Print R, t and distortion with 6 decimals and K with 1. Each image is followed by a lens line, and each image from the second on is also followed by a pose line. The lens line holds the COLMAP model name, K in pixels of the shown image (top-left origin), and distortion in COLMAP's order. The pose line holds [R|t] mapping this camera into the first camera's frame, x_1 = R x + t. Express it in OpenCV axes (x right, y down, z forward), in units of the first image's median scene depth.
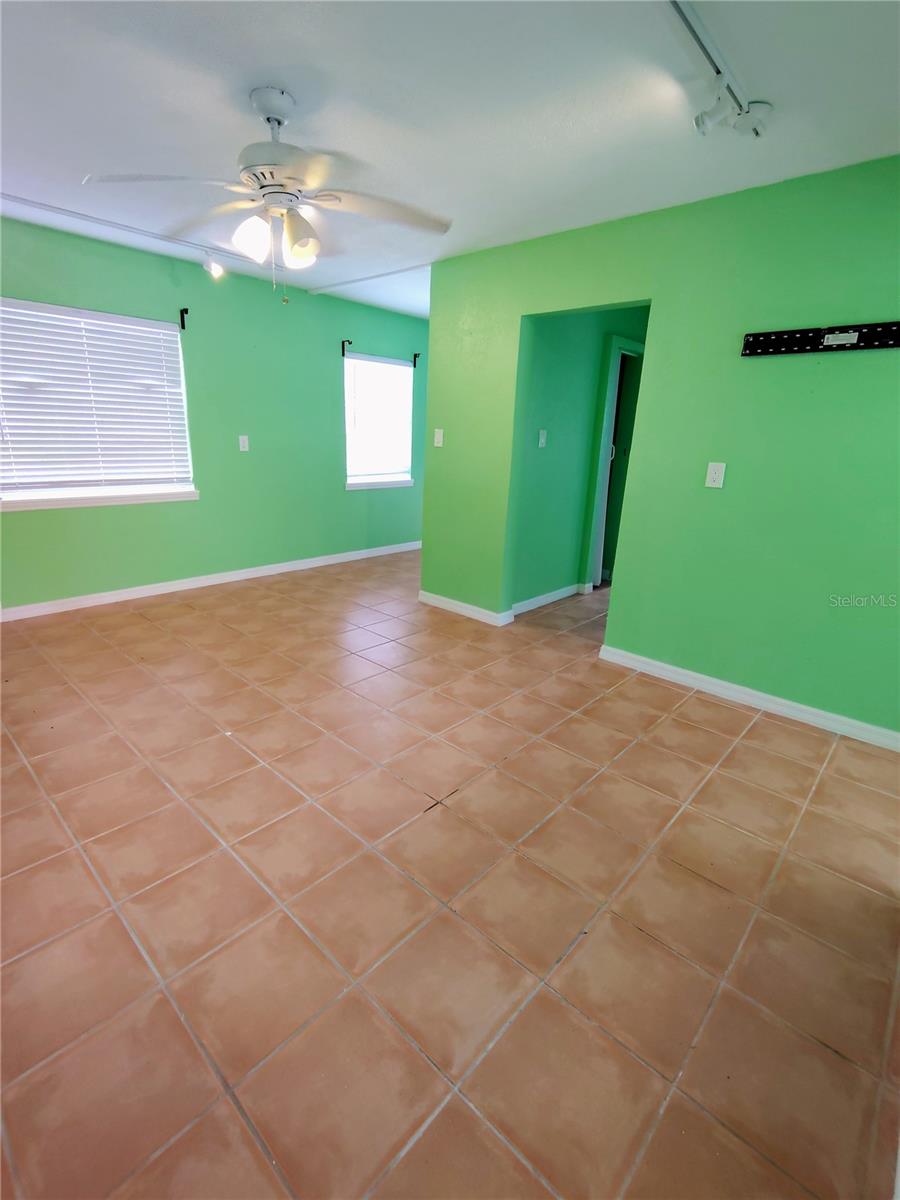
lens RADIAL K [[557.5, 0, 437.0], [0, 557.5, 597.7], [0, 0, 1]] dist [-0.002333, -0.000157]
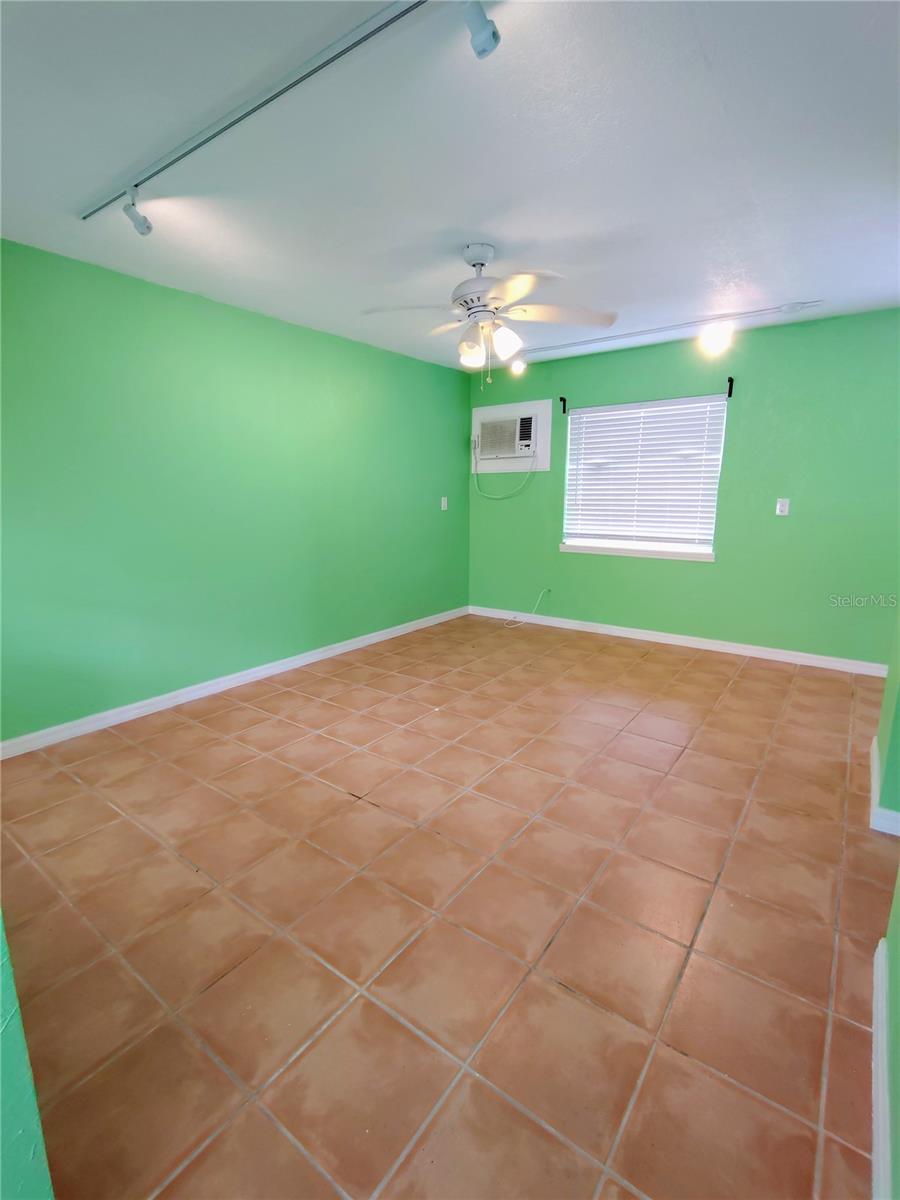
lens RADIAL K [[557.5, 0, 439.0], [0, 557.5, 598.1], [0, 0, 1]] dist [-0.002333, -0.000157]
pose [[0.102290, 0.153705, -0.982808, 1.001065], [-0.279175, 0.952720, 0.119943, -0.193593], [0.954776, 0.262106, 0.140365, 0.814165]]
